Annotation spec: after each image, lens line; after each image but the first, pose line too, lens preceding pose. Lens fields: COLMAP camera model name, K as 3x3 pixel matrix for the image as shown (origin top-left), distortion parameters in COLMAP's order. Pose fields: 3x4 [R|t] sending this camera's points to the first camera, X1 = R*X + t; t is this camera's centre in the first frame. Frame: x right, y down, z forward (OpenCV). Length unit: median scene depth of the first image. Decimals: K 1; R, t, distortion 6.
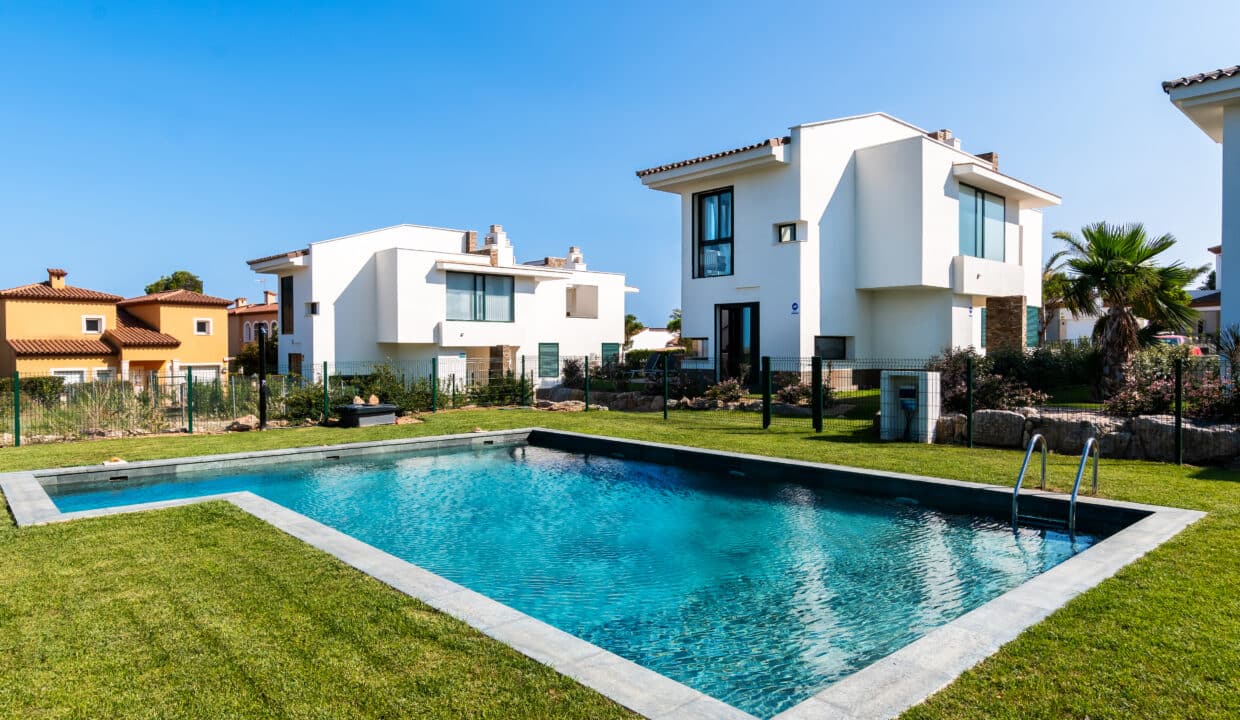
lens RADIAL K [[745.6, 0, 621.0], [0, 745.6, 358.9], [0, 0, 1]] dist [-0.001608, 0.000934]
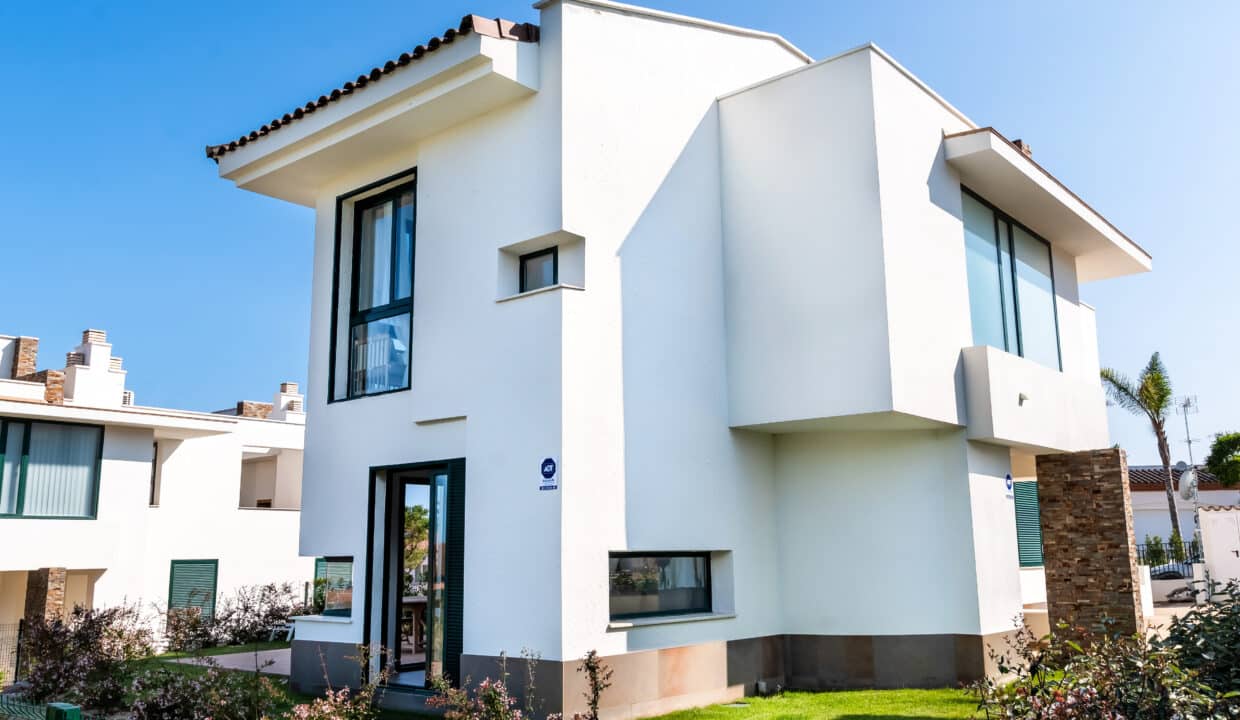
lens RADIAL K [[1027.2, 0, 620.0], [0, 1027.2, 360.0], [0, 0, 1]] dist [0.005768, -0.000423]
pose [[0.992100, 0.013337, 0.124742, 0.183418], [0.012010, 0.979669, -0.200259, -0.020493], [-0.124877, 0.200175, 0.971769, 0.460272]]
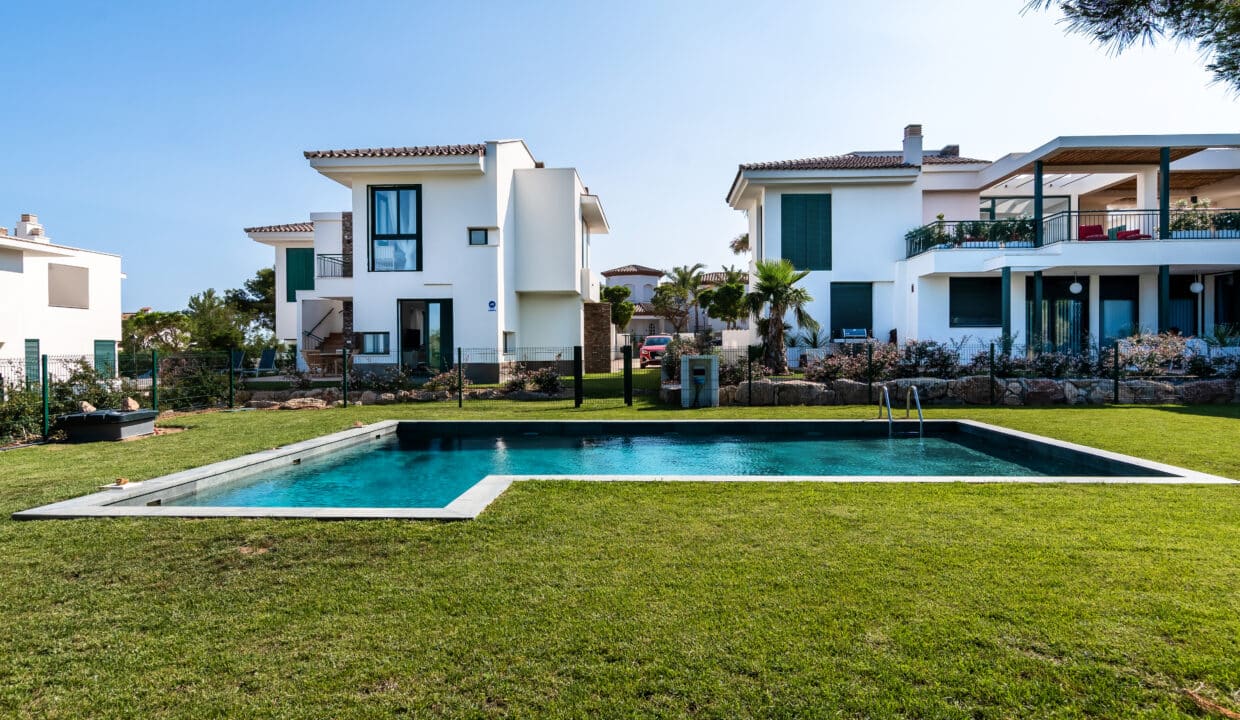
lens RADIAL K [[745.6, 0, 621.0], [0, 745.6, 358.9], [0, 0, 1]] dist [-0.001608, 0.000934]
pose [[0.721245, -0.011568, 0.692583, -0.352019], [0.013079, 0.999910, 0.003082, 0.008694], [-0.692556, 0.006835, 0.721332, 0.064706]]
